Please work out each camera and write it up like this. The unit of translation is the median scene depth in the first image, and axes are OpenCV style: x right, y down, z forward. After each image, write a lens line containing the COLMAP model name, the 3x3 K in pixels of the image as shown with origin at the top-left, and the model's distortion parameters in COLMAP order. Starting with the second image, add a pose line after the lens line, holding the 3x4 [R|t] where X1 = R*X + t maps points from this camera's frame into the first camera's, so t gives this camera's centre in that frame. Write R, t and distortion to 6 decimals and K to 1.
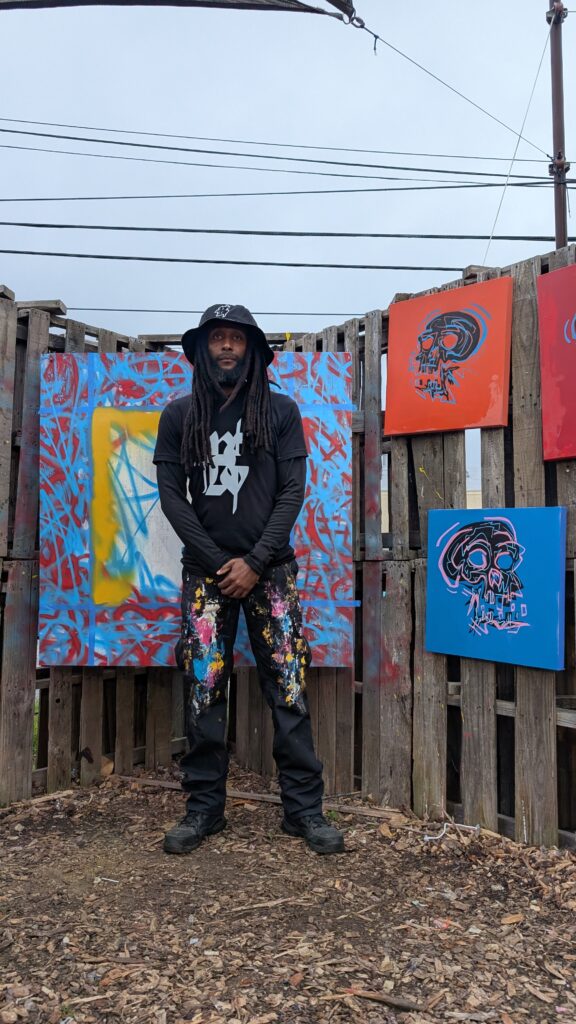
lens RADIAL K [[801.7, 0, 288.0], [0, 801.7, 512.0], [0, 0, 1]] dist [-0.005355, -0.004531]
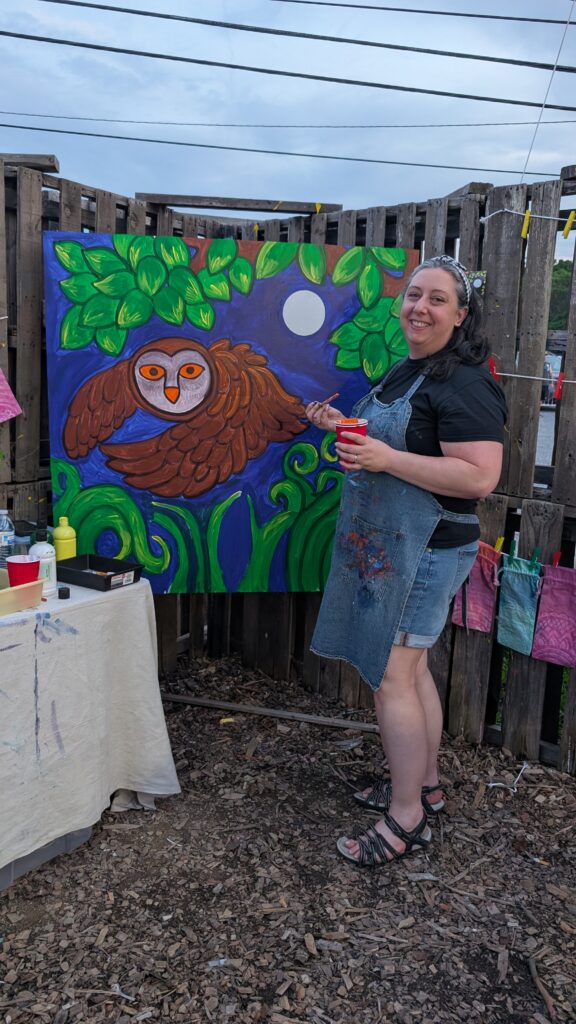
lens RADIAL K [[801.7, 0, 288.0], [0, 801.7, 512.0], [0, 0, 1]] dist [-0.005355, -0.004531]
pose [[0.985064, -0.006165, 0.172078, -0.202103], [-0.041348, 0.961648, 0.271152, -0.154811], [-0.167150, -0.274218, 0.947030, 0.126165]]
